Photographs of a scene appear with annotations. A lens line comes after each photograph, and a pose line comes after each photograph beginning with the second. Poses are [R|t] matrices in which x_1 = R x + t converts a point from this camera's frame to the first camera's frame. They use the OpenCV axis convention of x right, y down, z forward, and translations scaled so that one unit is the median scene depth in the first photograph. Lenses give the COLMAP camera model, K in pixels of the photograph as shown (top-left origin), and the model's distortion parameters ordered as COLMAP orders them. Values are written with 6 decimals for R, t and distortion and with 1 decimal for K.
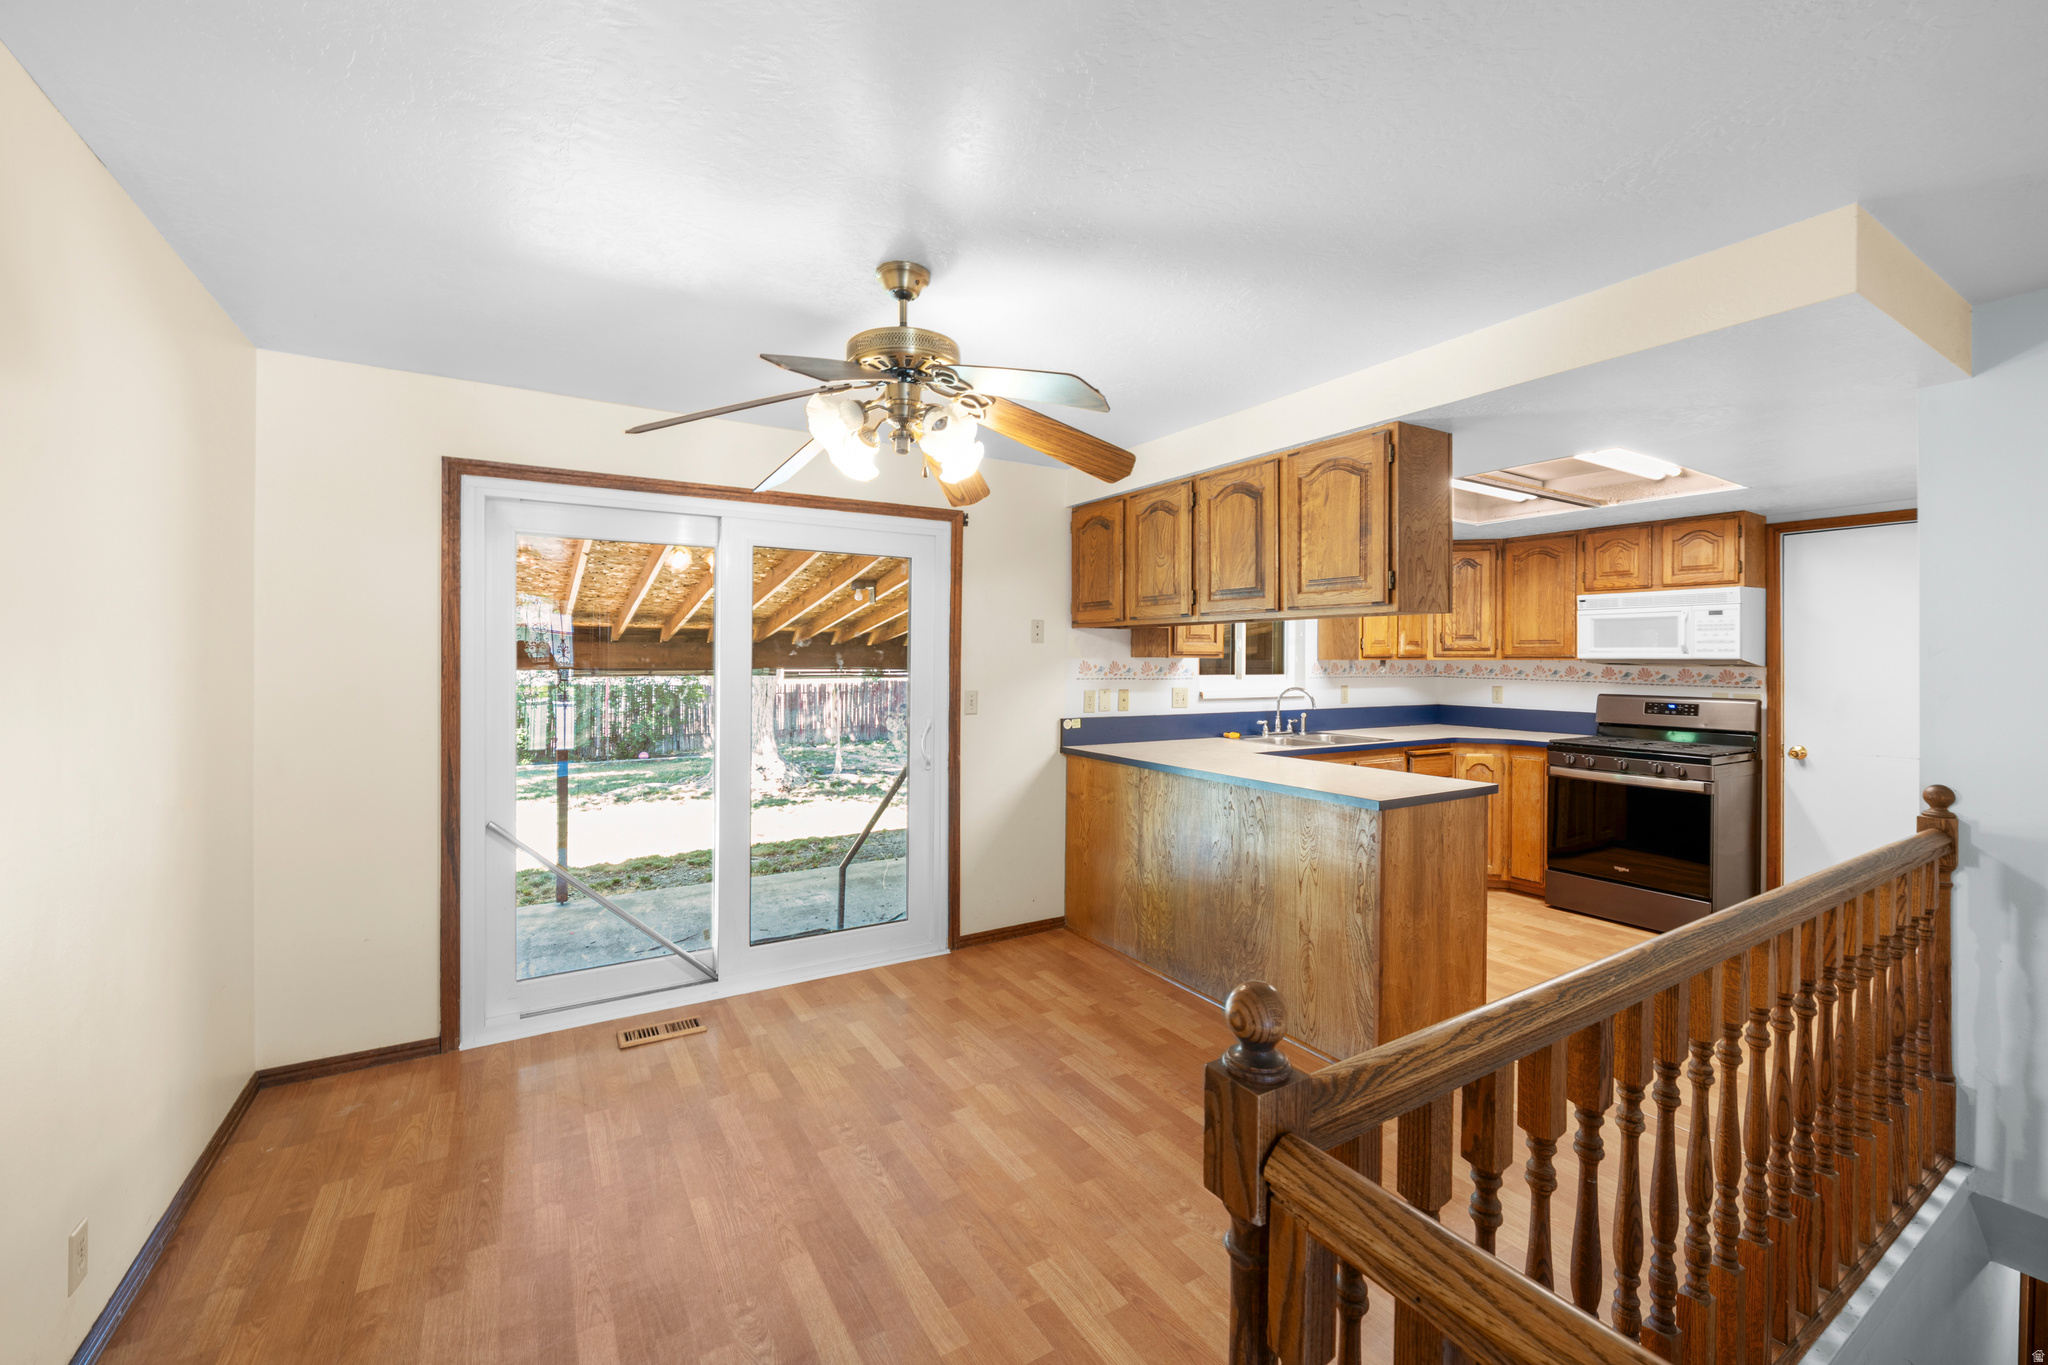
lens RADIAL K [[820.7, 0, 1022.8], [0, 820.7, 669.2], [0, 0, 1]] dist [-0.001108, -0.000028]
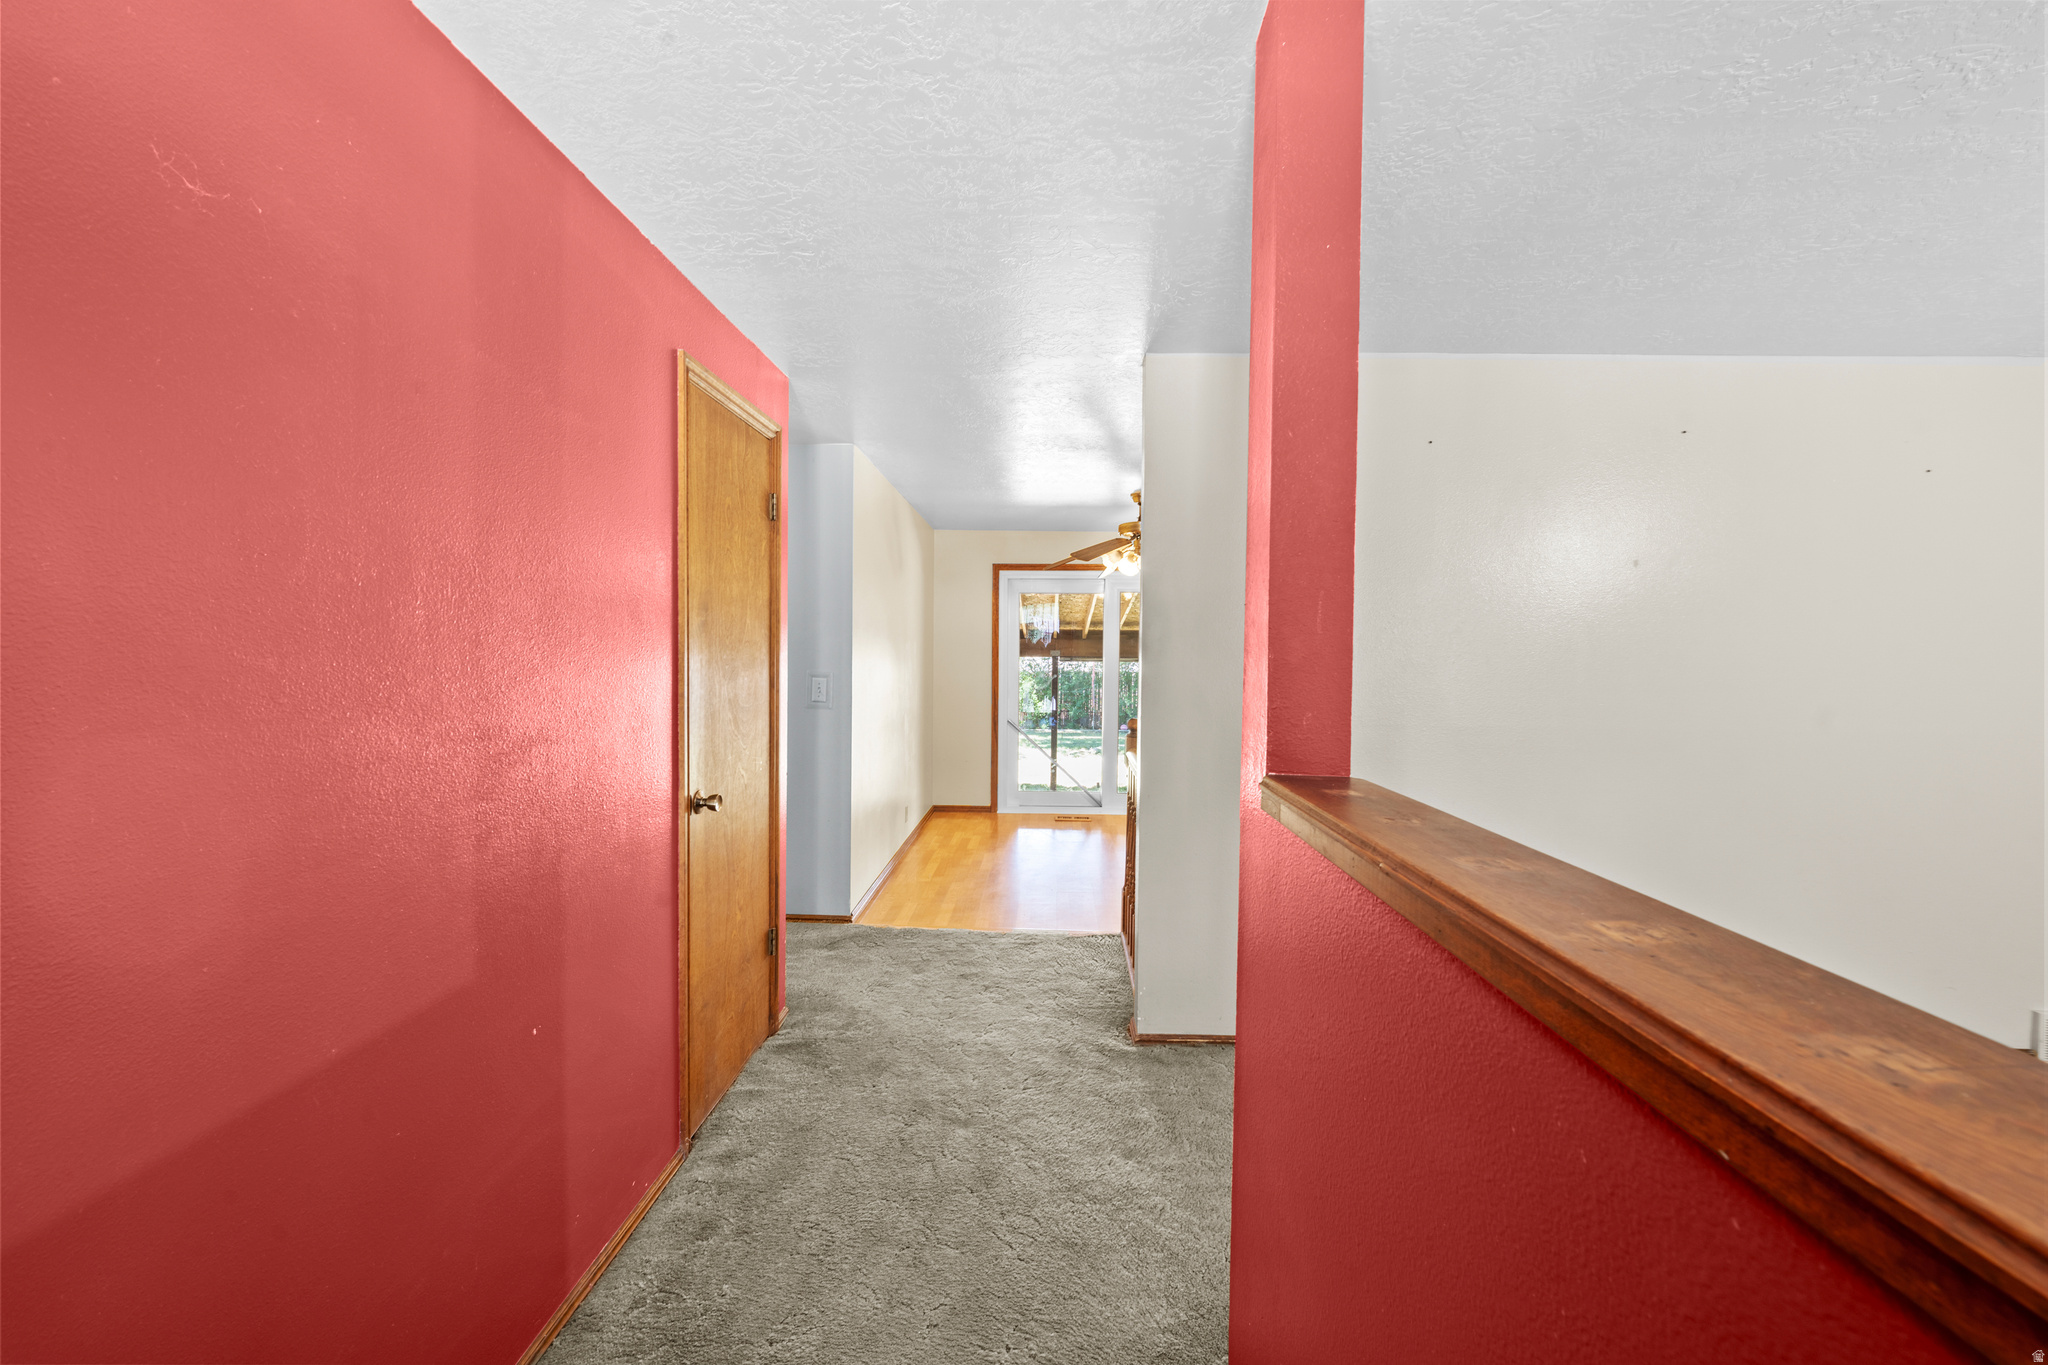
lens RADIAL K [[820.7, 0, 1024.2], [0, 820.7, 673.8], [0, 0, 1]] dist [-0.001108, -0.000028]
pose [[0.835102, 0.012730, -0.549948, 0.668943], [-0.006513, 0.999891, 0.013254, 0.031445], [0.550057, -0.007486, 0.835094, -0.922860]]
